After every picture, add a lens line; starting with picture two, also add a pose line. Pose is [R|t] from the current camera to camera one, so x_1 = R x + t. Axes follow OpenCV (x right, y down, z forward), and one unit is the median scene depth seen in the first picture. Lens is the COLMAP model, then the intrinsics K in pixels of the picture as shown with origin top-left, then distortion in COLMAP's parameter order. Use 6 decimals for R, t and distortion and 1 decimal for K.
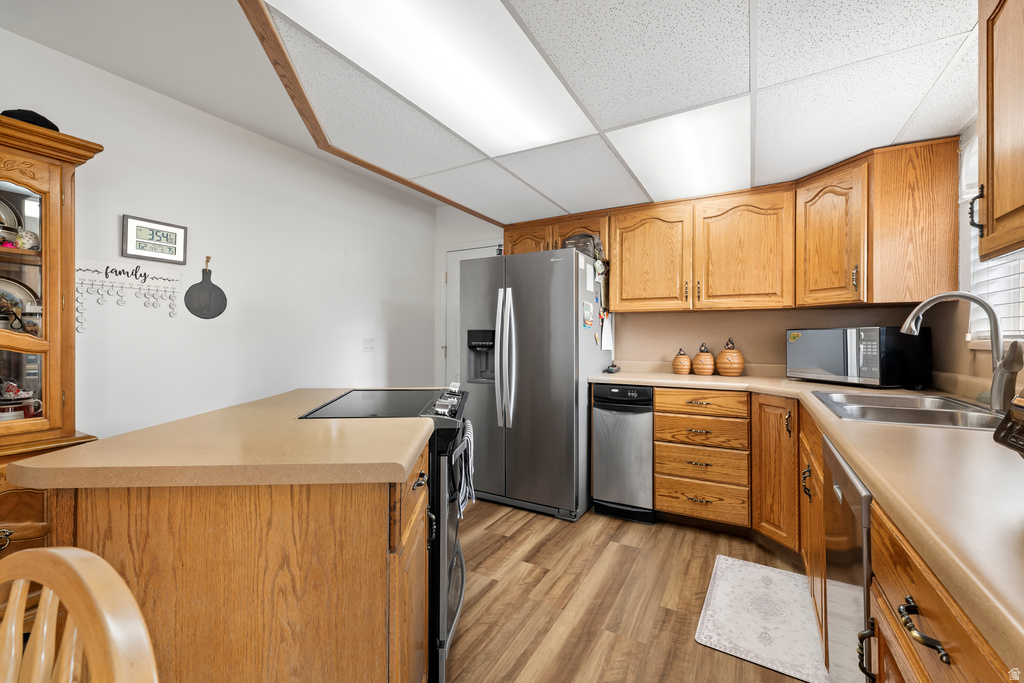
lens RADIAL K [[419.2, 0, 511.3], [0, 419.2, 338.1], [0, 0, 1]] dist [0.000426, 0.000126]
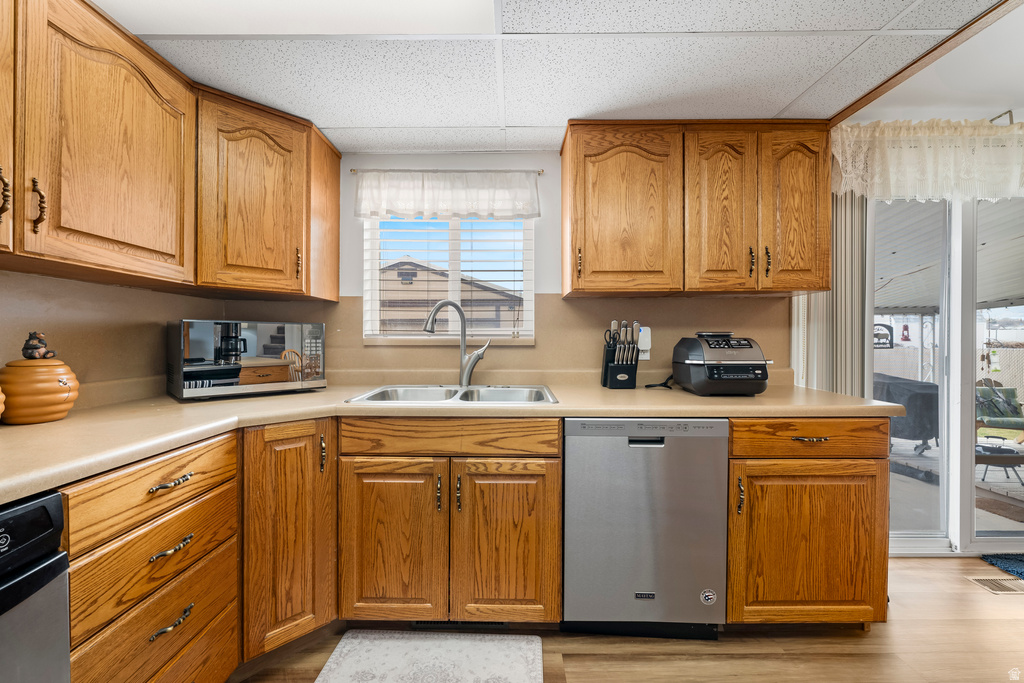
lens RADIAL K [[419.2, 0, 511.3], [0, 419.2, 338.1], [0, 0, 1]] dist [0.000426, 0.000126]
pose [[-0.491770, 0.000567, 0.870725, -0.100536], [-0.003380, 0.999991, -0.002560, 0.005393], [-0.870719, -0.004202, -0.491763, 0.899347]]
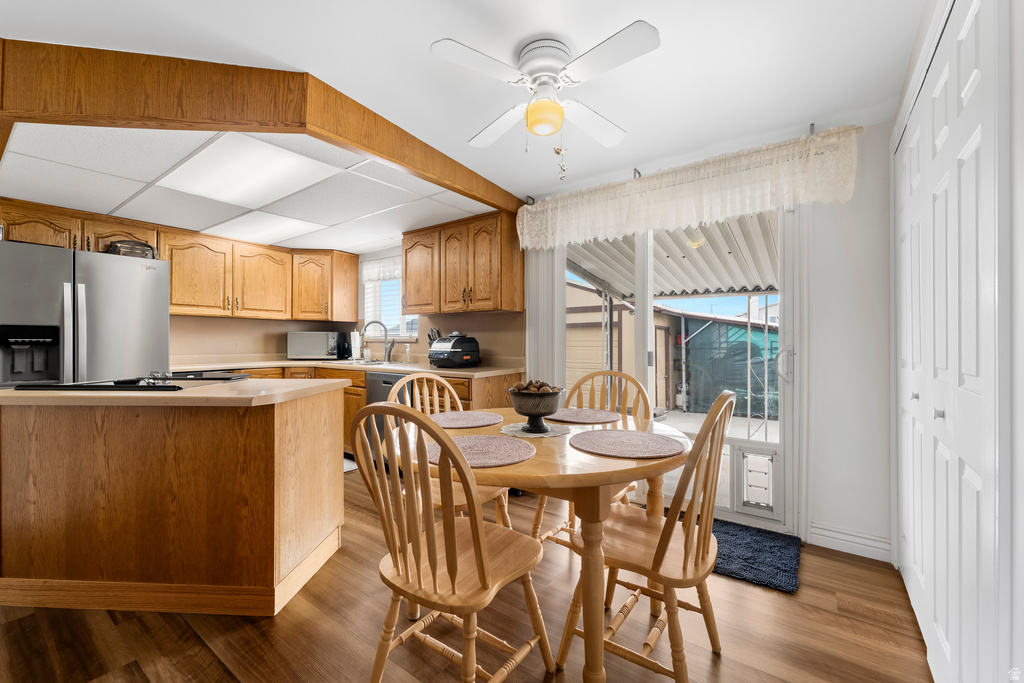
lens RADIAL K [[419.2, 0, 511.3], [0, 419.2, 338.1], [0, 0, 1]] dist [0.000426, 0.000126]
pose [[0.118673, 0.004758, 0.992922, -0.991273], [-0.004009, 0.999983, -0.004313, 0.009241], [-0.992925, -0.003468, 0.118690, -0.142579]]
